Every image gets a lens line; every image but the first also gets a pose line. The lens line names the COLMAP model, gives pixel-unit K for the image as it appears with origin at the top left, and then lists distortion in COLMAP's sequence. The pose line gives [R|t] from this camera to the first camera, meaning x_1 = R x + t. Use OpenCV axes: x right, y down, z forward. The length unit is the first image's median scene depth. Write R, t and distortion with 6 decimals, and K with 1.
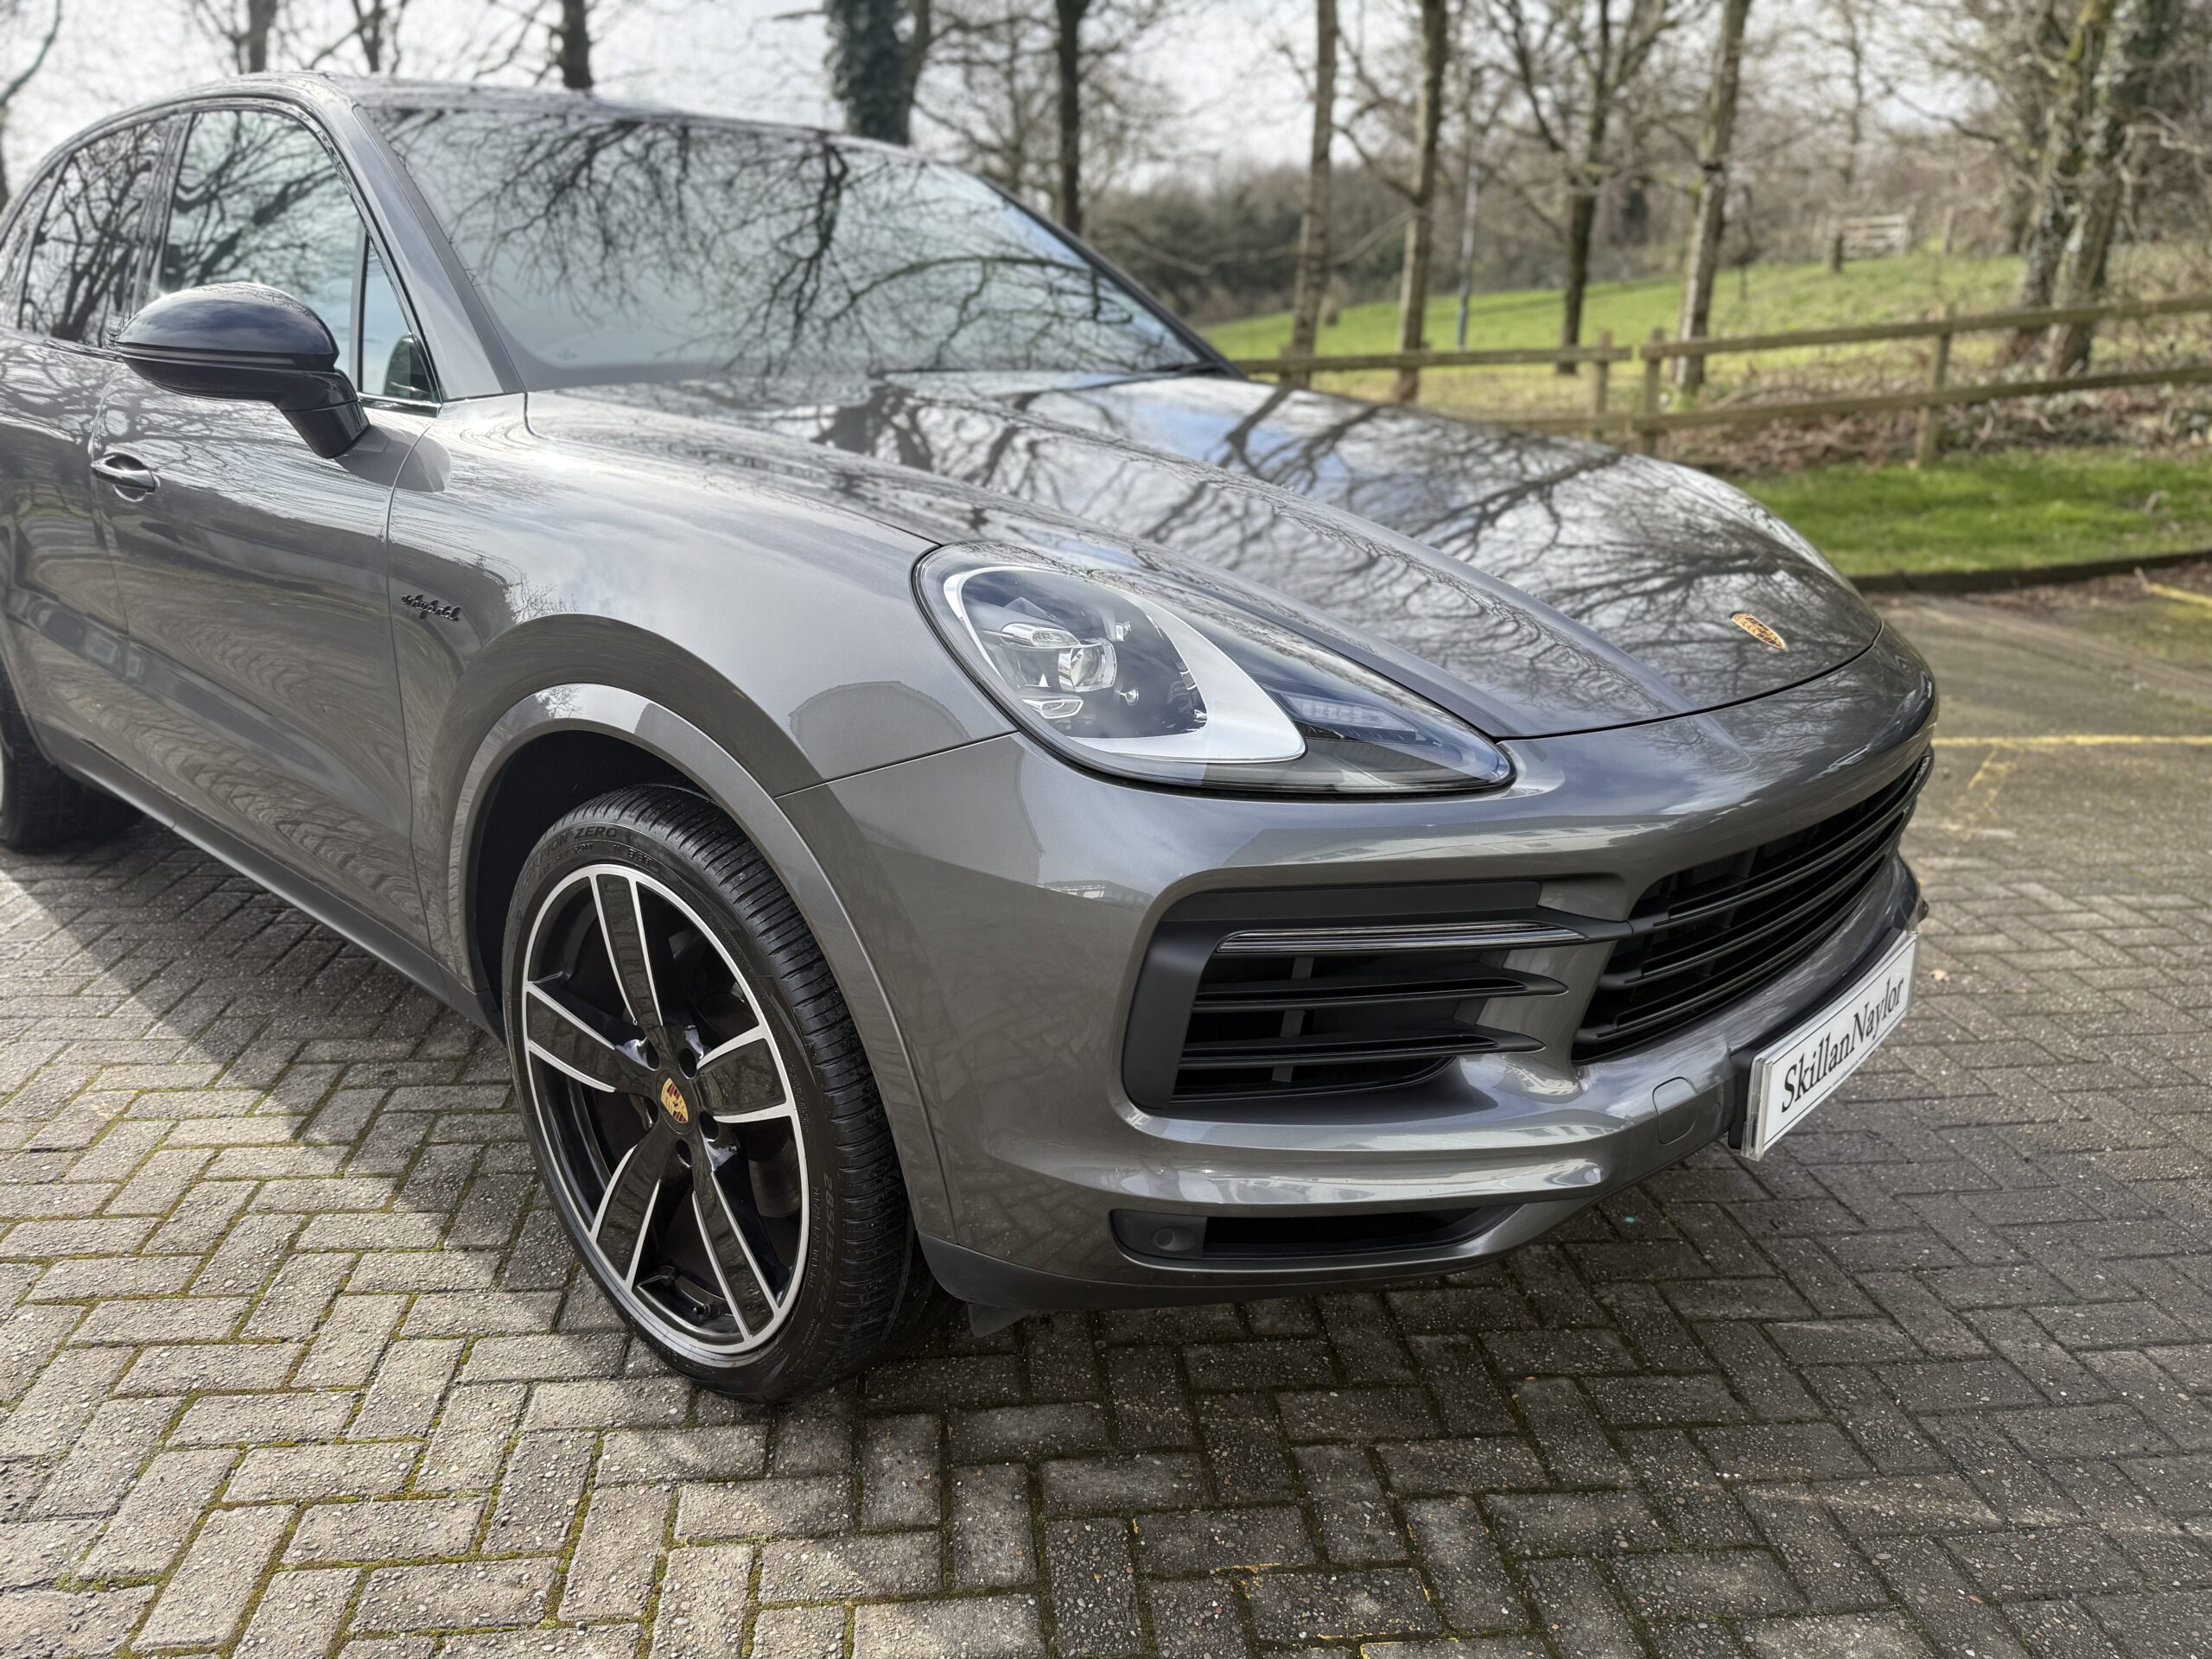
lens RADIAL K [[1568.3, 0, 1100.5], [0, 1568.3, 839.0], [0, 0, 1]] dist [0.020915, -0.032813]
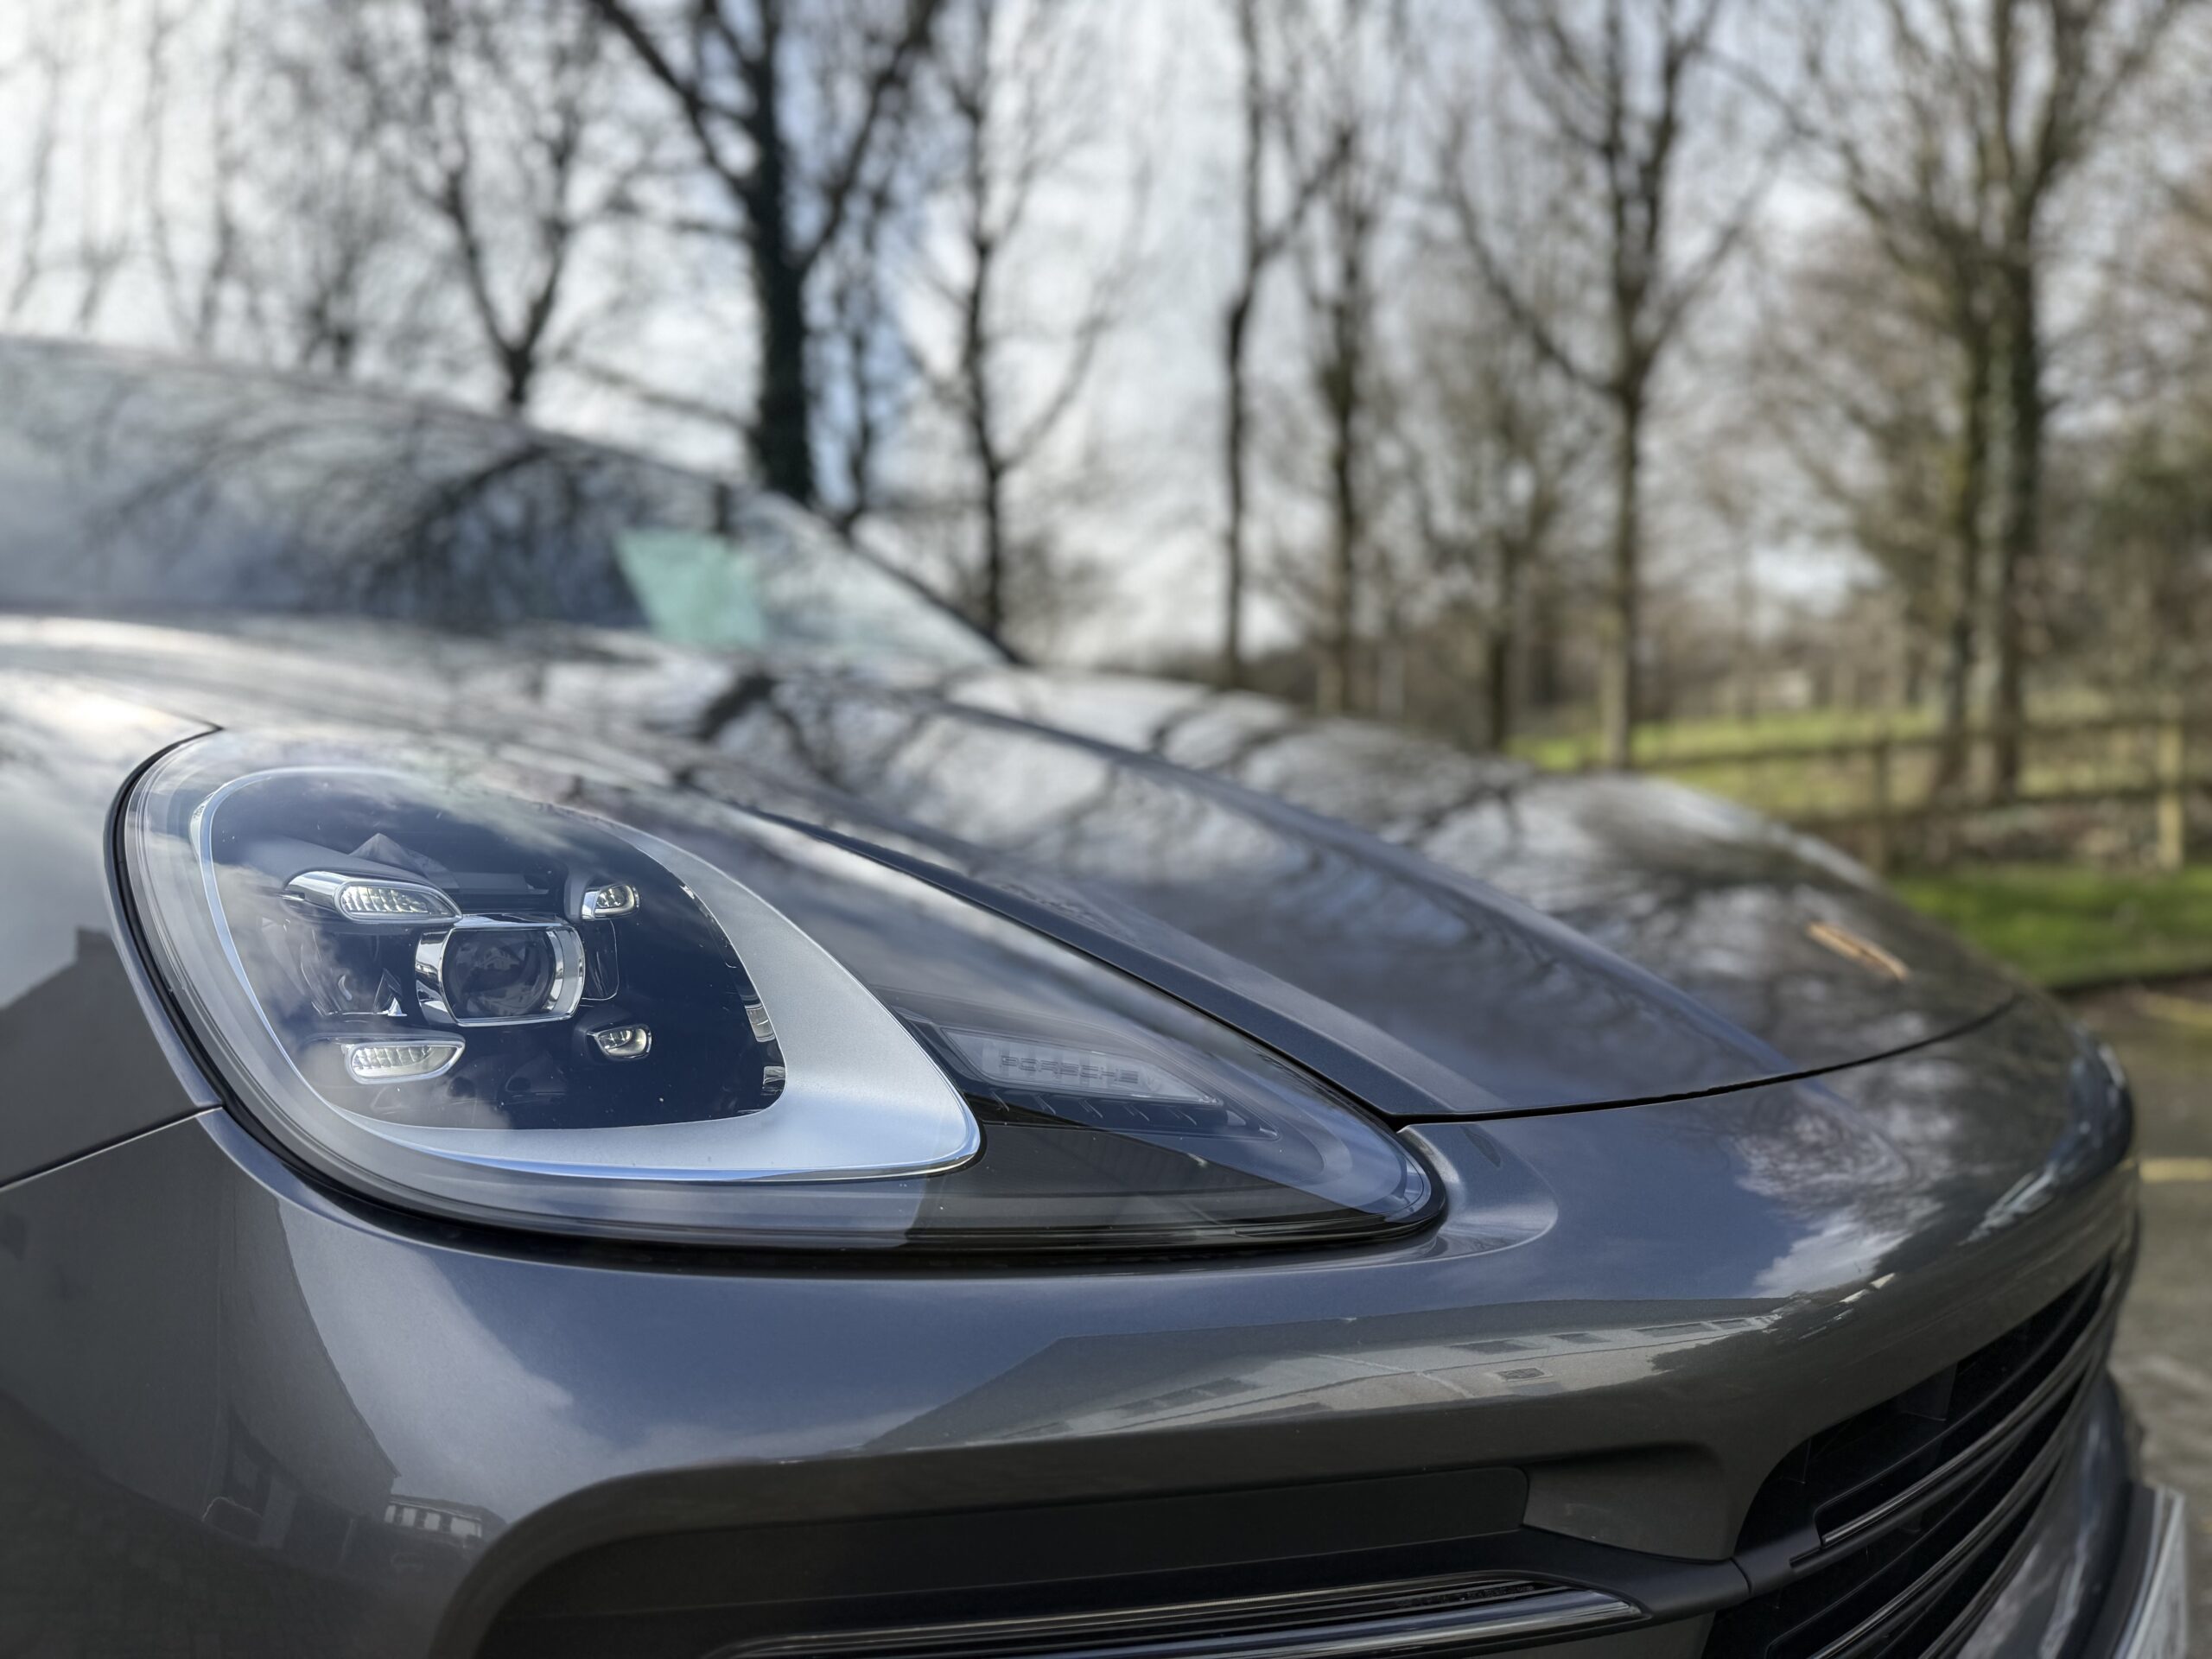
lens RADIAL K [[1568.3, 0, 1090.8], [0, 1568.3, 848.8], [0, 0, 1]] dist [0.020915, -0.032813]
pose [[0.999703, -0.008644, 0.022776, 0.115481], [0.014606, 0.960924, -0.276426, -0.010349], [-0.019497, 0.276677, 0.960765, 0.404288]]
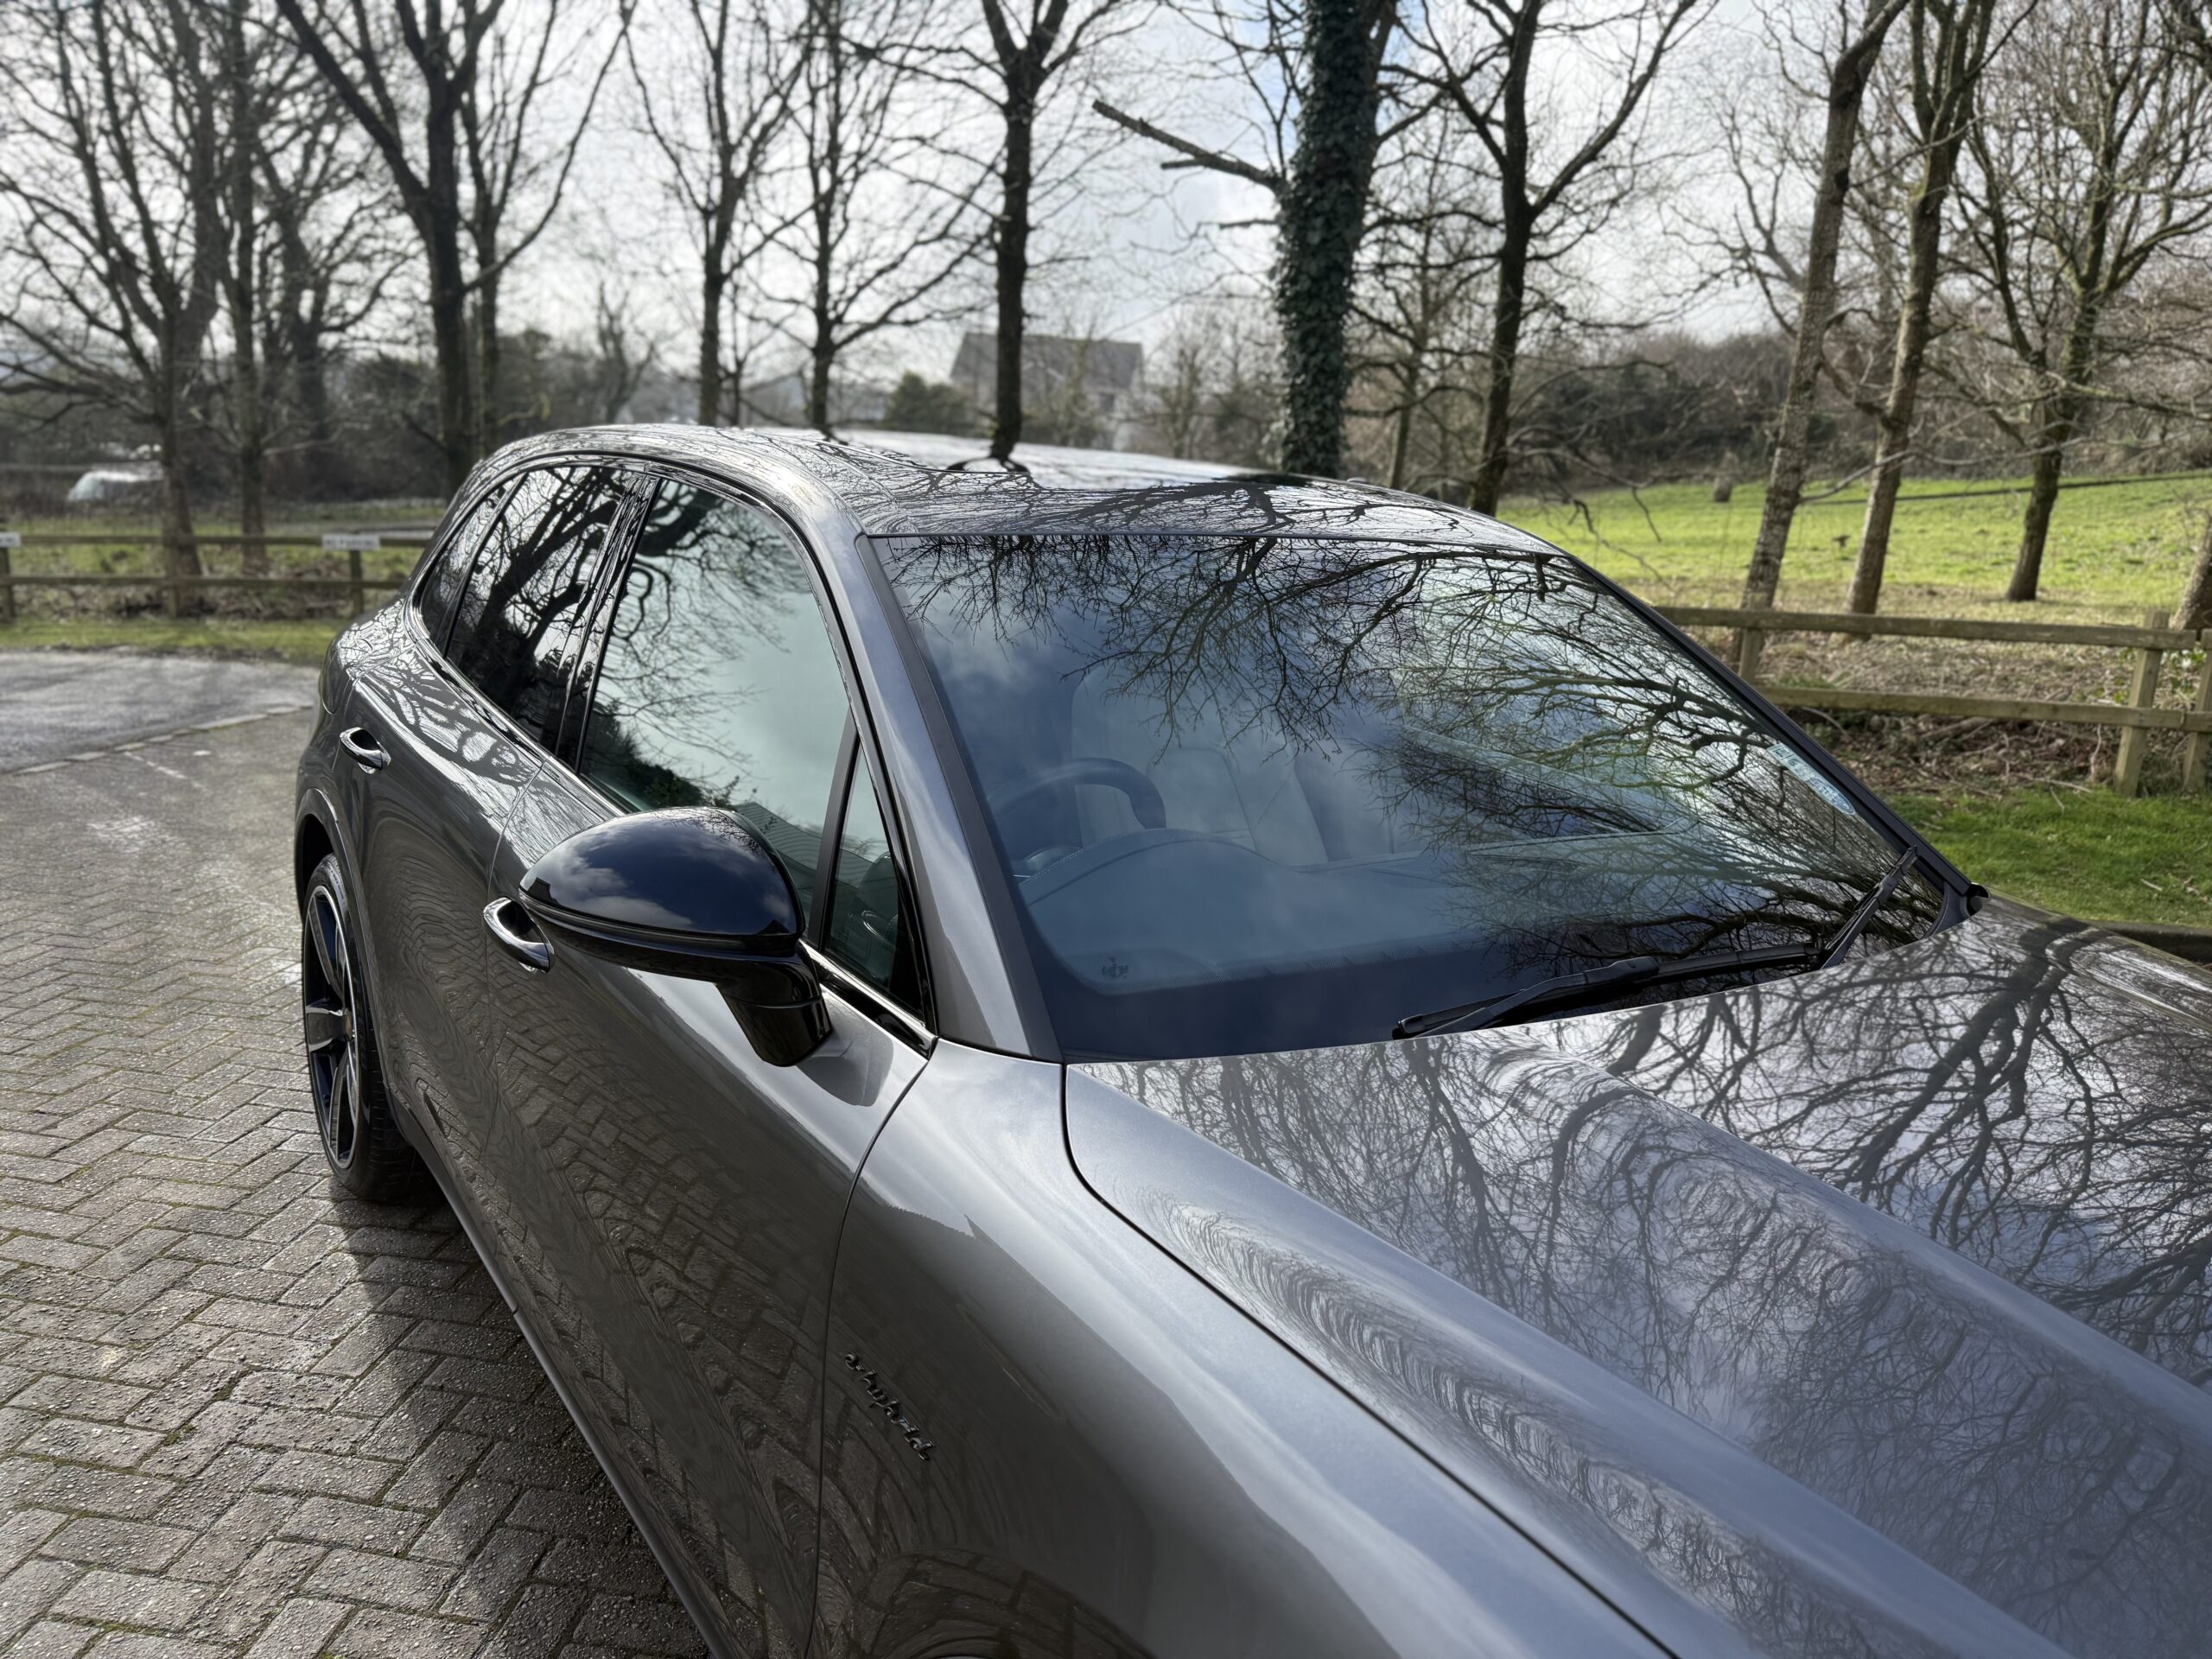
lens RADIAL K [[1568.3, 0, 1107.4], [0, 1568.3, 791.6], [0, 0, 1]] dist [0.020915, -0.032813]
pose [[0.975417, 0.094396, -0.199126, -0.235383], [-0.115534, 0.988523, -0.097333, -0.340350], [0.187653, 0.117947, 0.975128, 0.353891]]
